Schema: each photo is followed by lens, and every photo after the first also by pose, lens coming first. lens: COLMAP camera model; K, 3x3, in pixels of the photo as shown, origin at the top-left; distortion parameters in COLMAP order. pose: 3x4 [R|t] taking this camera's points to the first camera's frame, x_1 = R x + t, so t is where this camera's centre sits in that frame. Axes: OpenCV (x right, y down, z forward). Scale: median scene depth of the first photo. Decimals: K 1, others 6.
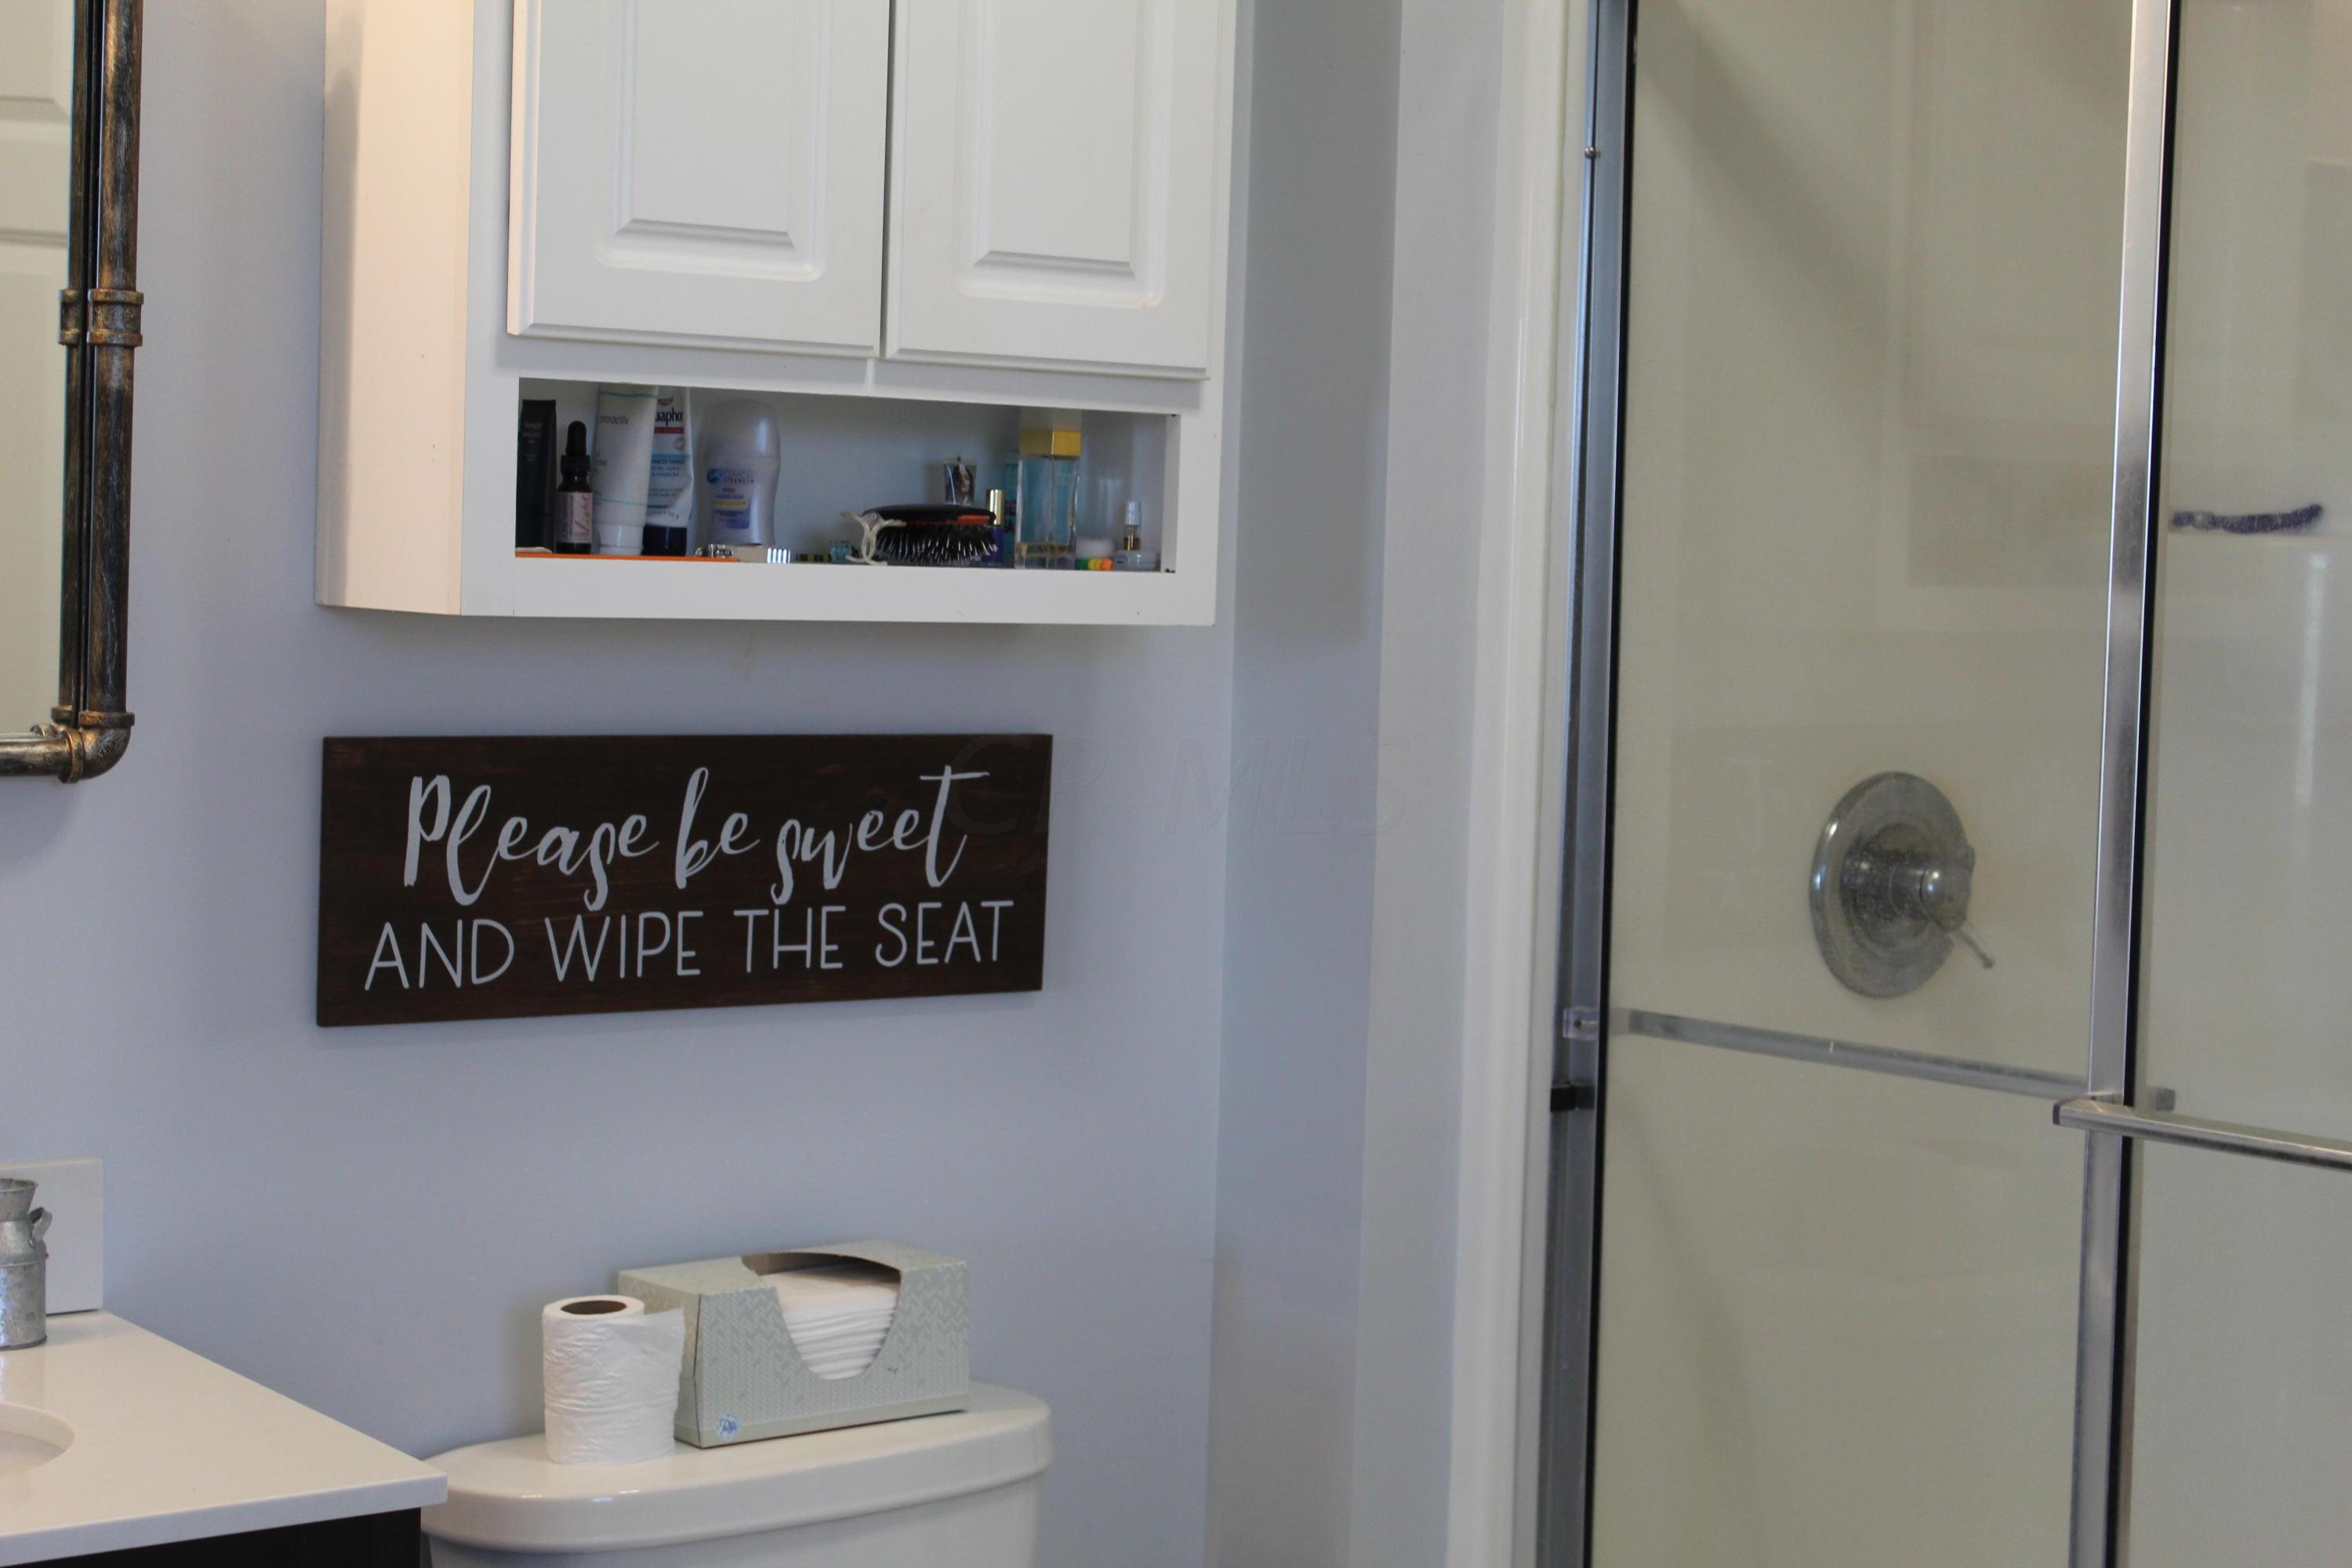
lens RADIAL K [[3911.3, 0, 1161.6], [0, 3911.3, 782.8], [0, 0, 1]] dist [-0.025339, 0.165892]
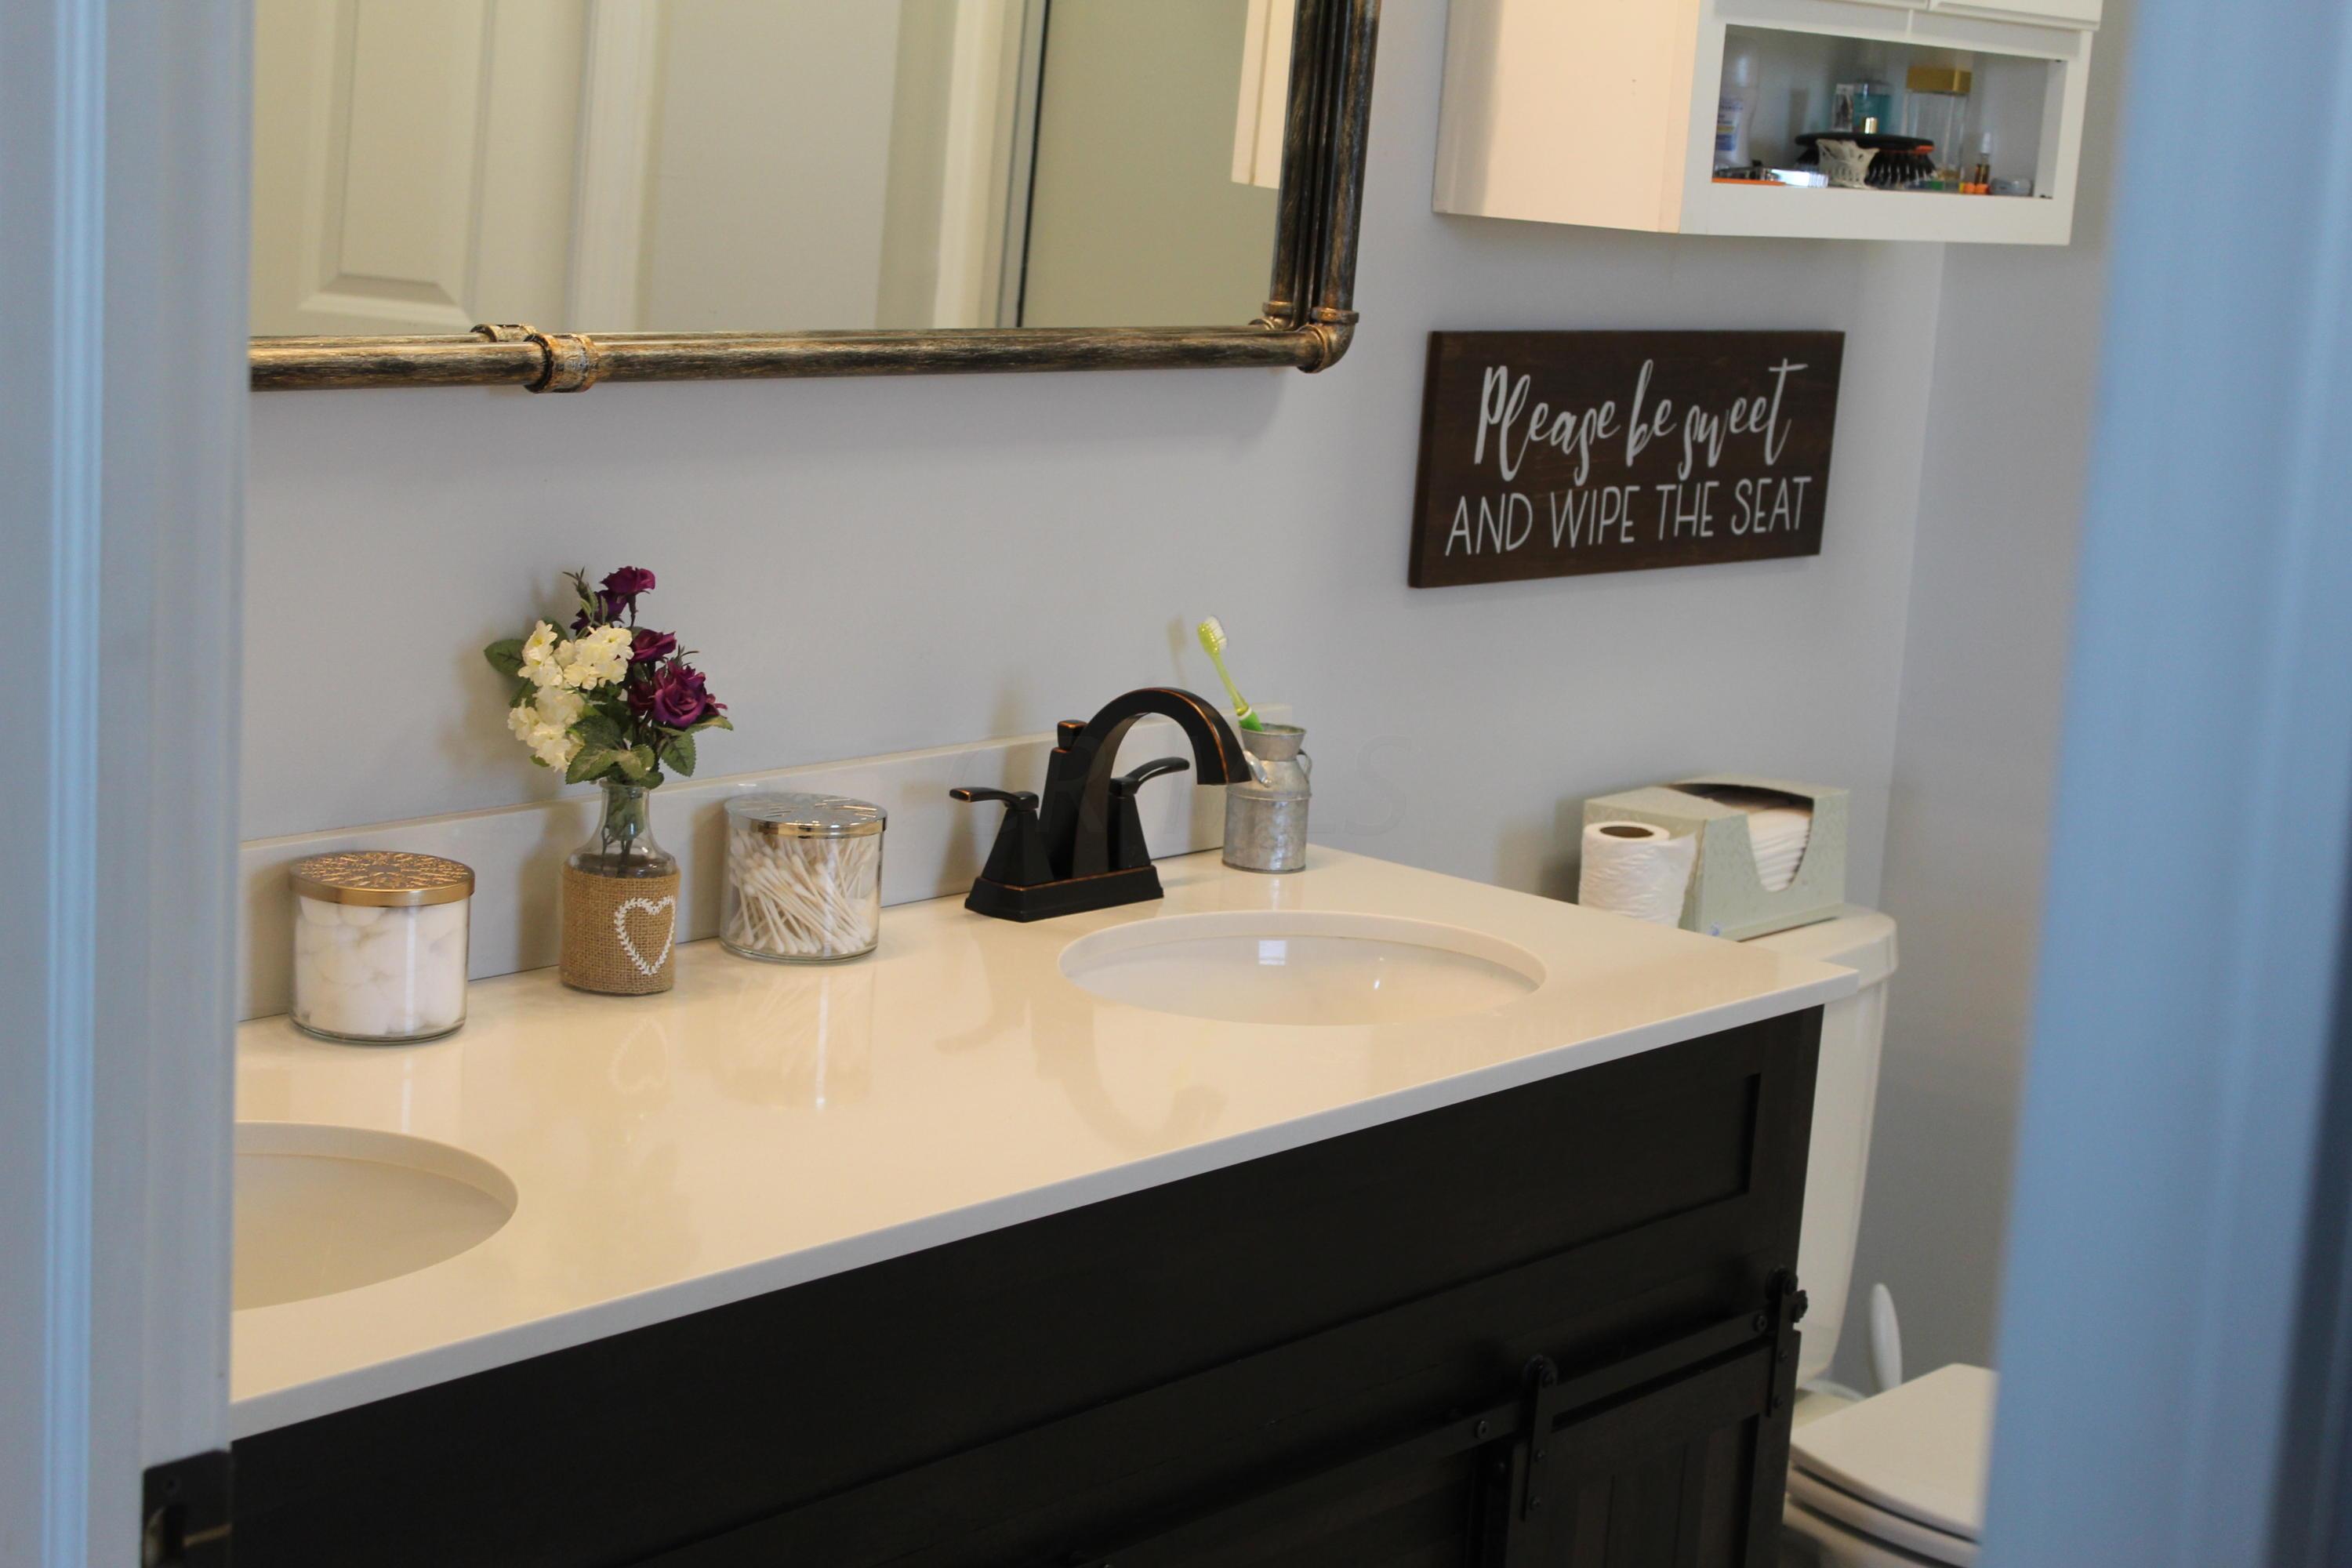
lens RADIAL K [[3911.3, 0, 1161.6], [0, 3911.3, 782.8], [0, 0, 1]] dist [-0.025339, 0.165892]
pose [[0.973658, -0.005581, 0.227945, -0.520267], [-0.022515, 0.992461, 0.120472, -0.015662], [-0.226899, -0.122431, 0.966192, -0.079939]]
